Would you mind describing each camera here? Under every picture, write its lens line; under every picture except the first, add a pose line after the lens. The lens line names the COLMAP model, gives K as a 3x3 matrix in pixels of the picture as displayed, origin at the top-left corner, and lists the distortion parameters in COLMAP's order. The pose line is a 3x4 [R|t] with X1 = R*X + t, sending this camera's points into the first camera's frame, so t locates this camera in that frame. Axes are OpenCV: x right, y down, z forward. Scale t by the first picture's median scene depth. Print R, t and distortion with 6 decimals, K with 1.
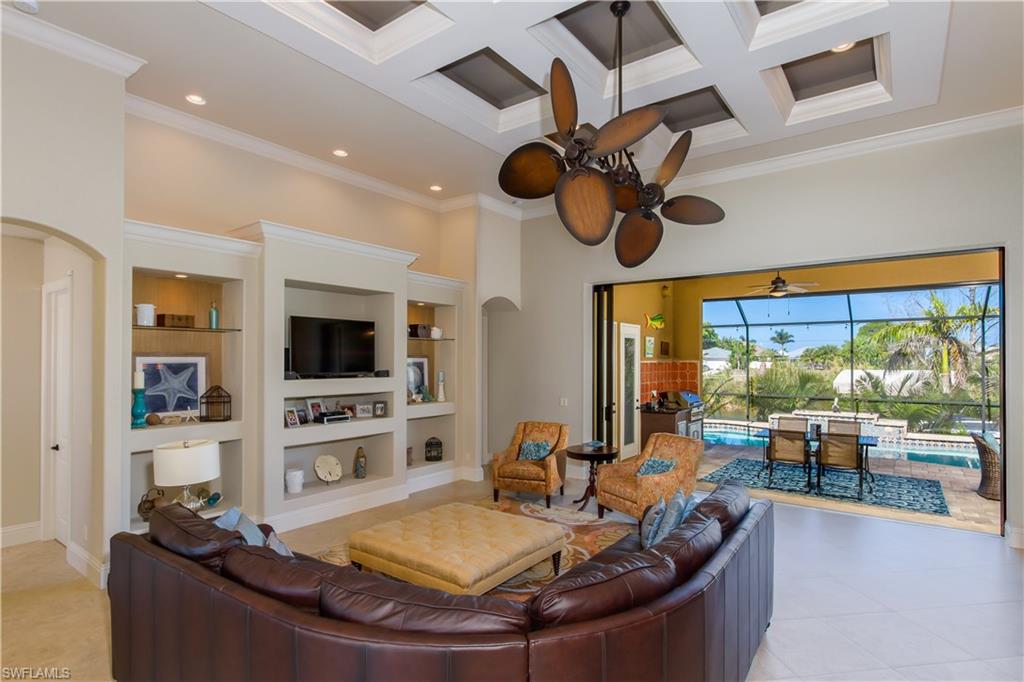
lens RADIAL K [[521.3, 0, 506.5], [0, 521.3, 354.0], [0, 0, 1]] dist [-0.001558, -0.000273]
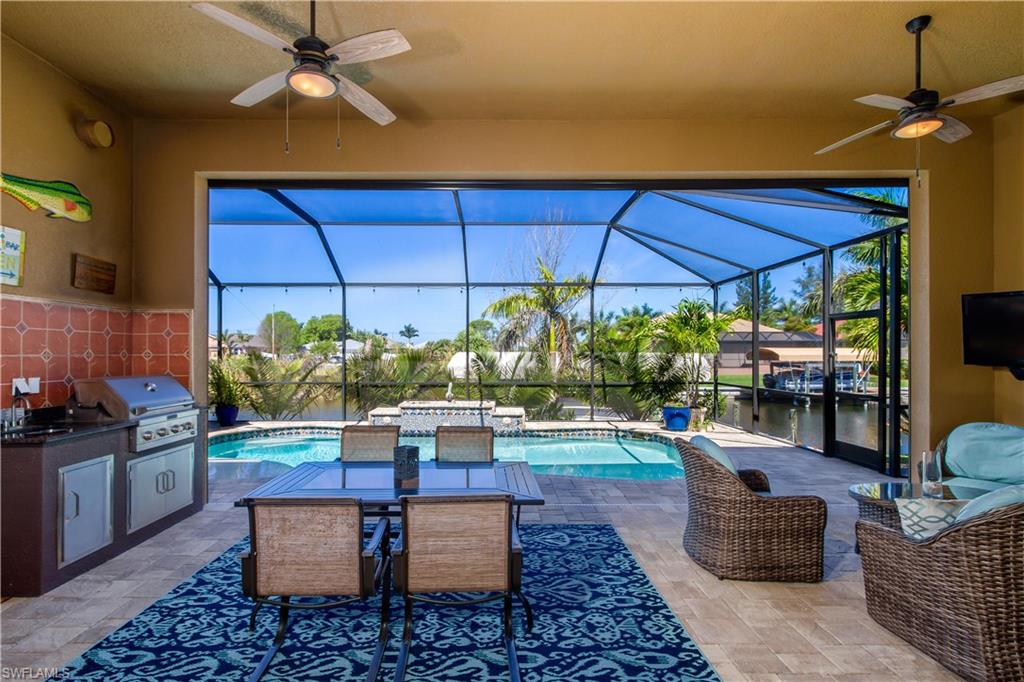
lens RADIAL K [[492.5, 0, 486.7], [0, 492.5, 351.3], [0, 0, 1]] dist [0.011171, 0.000244]
pose [[0.803671, 0.002592, 0.595068, 0.237059], [-0.005055, 0.999984, 0.002471, 0.034681], [-0.595052, -0.004994, 0.803672, 0.374556]]
